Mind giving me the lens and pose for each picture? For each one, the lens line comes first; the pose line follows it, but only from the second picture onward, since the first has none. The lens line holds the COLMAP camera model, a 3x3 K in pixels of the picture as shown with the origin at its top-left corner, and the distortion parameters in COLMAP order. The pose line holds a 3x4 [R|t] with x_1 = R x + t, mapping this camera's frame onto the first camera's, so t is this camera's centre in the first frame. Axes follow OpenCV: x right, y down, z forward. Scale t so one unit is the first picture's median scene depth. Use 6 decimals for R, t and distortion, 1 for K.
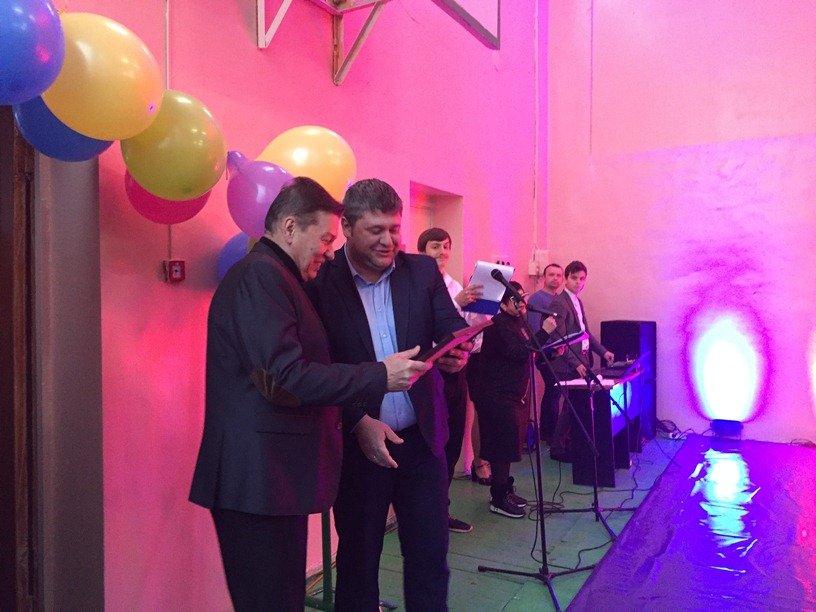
lens RADIAL K [[704.4, 0, 373.3], [0, 704.4, 300.9], [0, 0, 1]] dist [-0.000028, -0.017858]
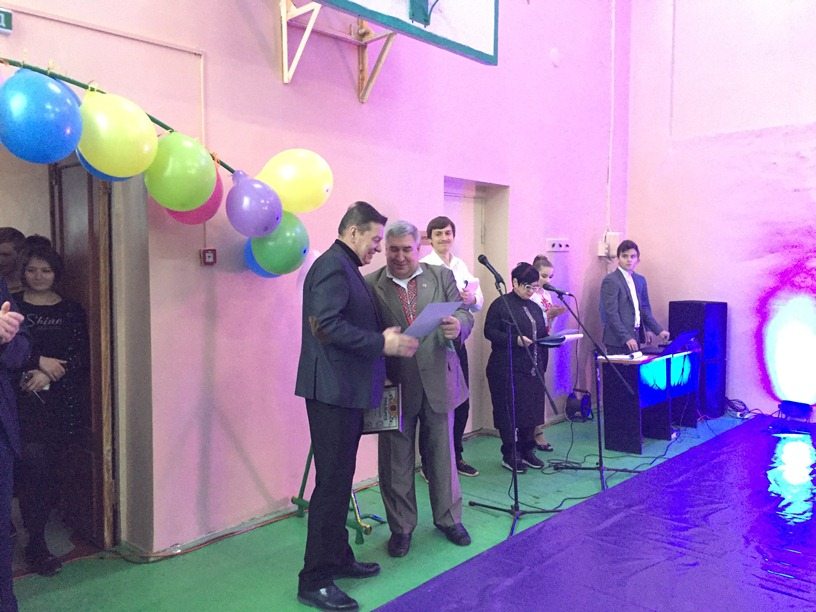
lens RADIAL K [[704.4, 0, 373.3], [0, 704.4, 300.9], [0, 0, 1]] dist [-0.000028, -0.017858]
pose [[0.968369, 0.021034, -0.248635, 0.239527], [-0.012086, 0.999225, 0.037459, -0.007314], [0.249230, -0.033269, 0.967873, -0.164409]]
